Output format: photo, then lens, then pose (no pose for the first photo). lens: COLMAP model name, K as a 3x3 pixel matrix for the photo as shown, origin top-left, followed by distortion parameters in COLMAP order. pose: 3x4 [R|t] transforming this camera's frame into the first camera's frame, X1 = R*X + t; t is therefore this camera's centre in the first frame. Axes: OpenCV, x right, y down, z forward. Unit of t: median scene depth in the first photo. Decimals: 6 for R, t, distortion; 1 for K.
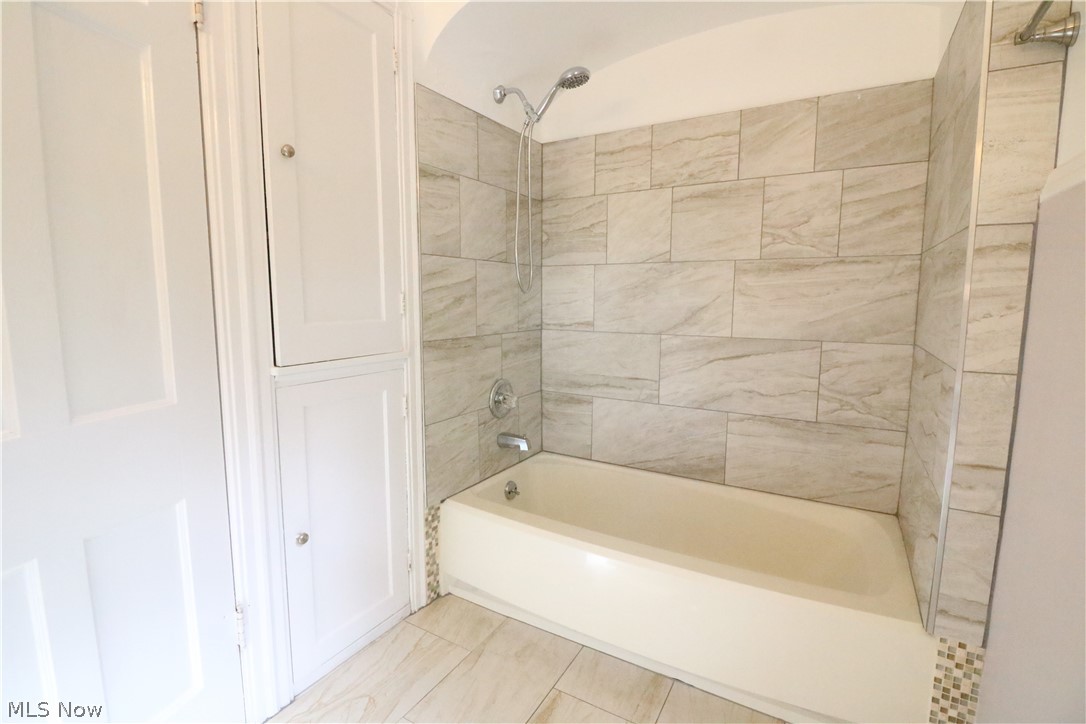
lens RADIAL K [[509.0, 0, 549.7], [0, 509.0, 359.6], [0, 0, 1]] dist [-0.029481, -0.000993]
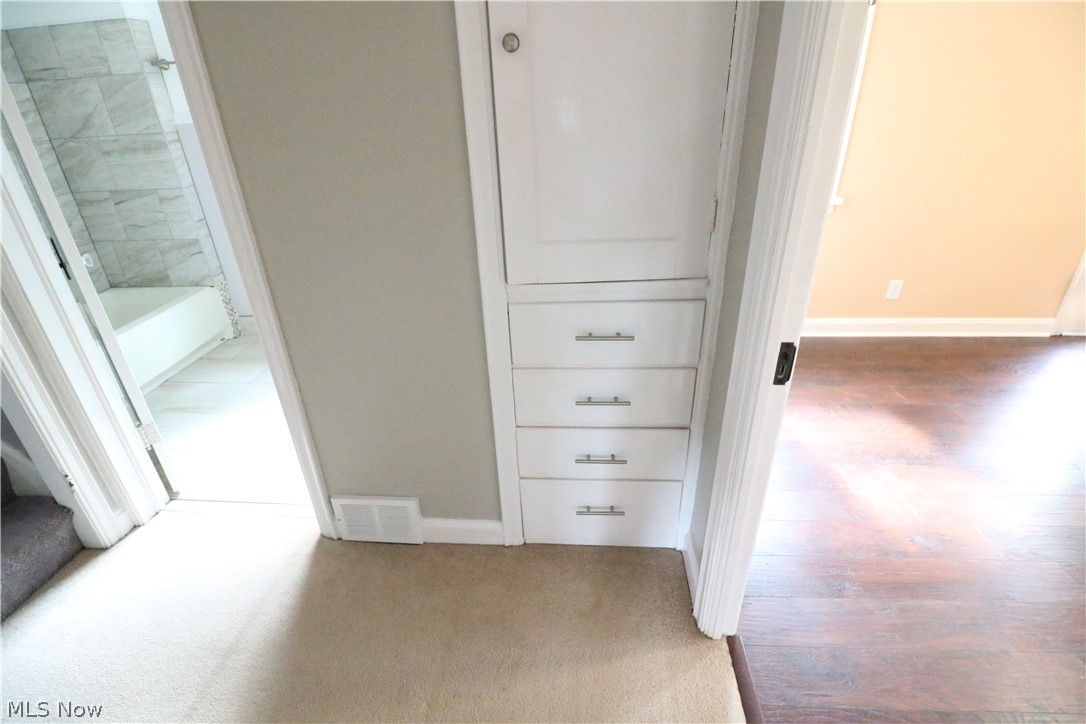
lens RADIAL K [[509.0, 0, 544.9], [0, 509.0, 355.4], [0, 0, 1]] dist [-0.029481, -0.000993]
pose [[-0.443776, -0.412948, 0.795322, -1.579451], [0.134063, 0.846919, 0.514544, -0.206852], [-0.886053, 0.334965, -0.320481, 0.247292]]
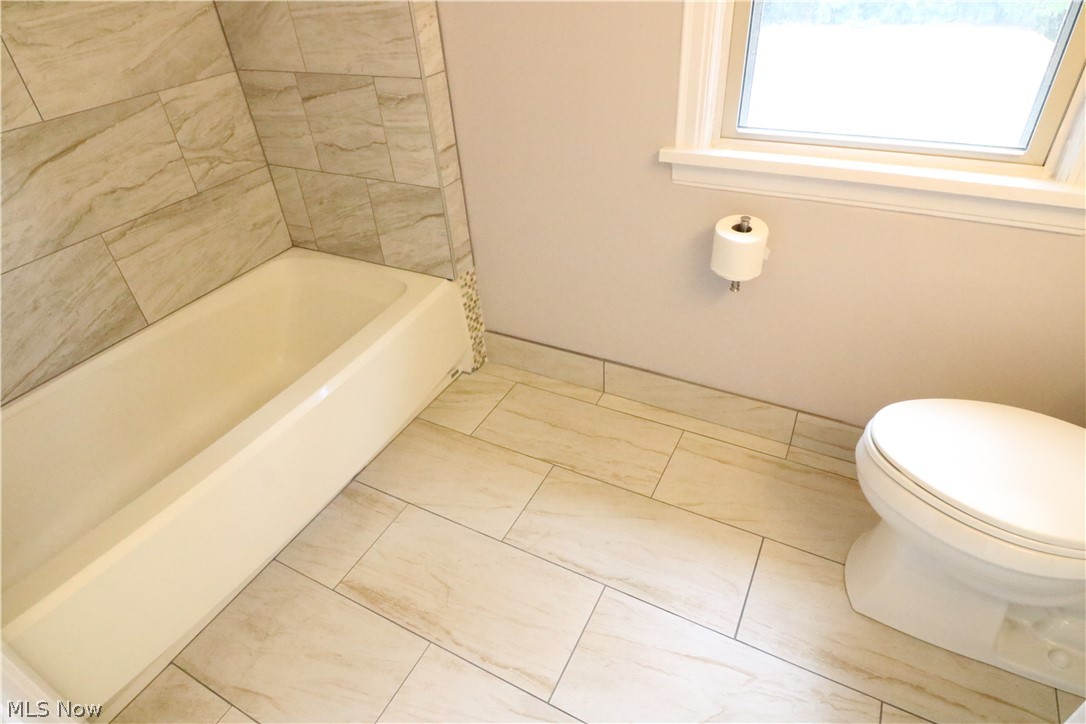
lens RADIAL K [[590.3, 0, 550.2], [0, 590.3, 364.4], [0, 0, 1]] dist [-0.021292, -0.002490]
pose [[-0.057871, -0.596751, 0.800337, -0.480358], [0.170603, 0.783977, 0.596888, -0.141807], [-0.983639, 0.171082, 0.056438, 0.432322]]
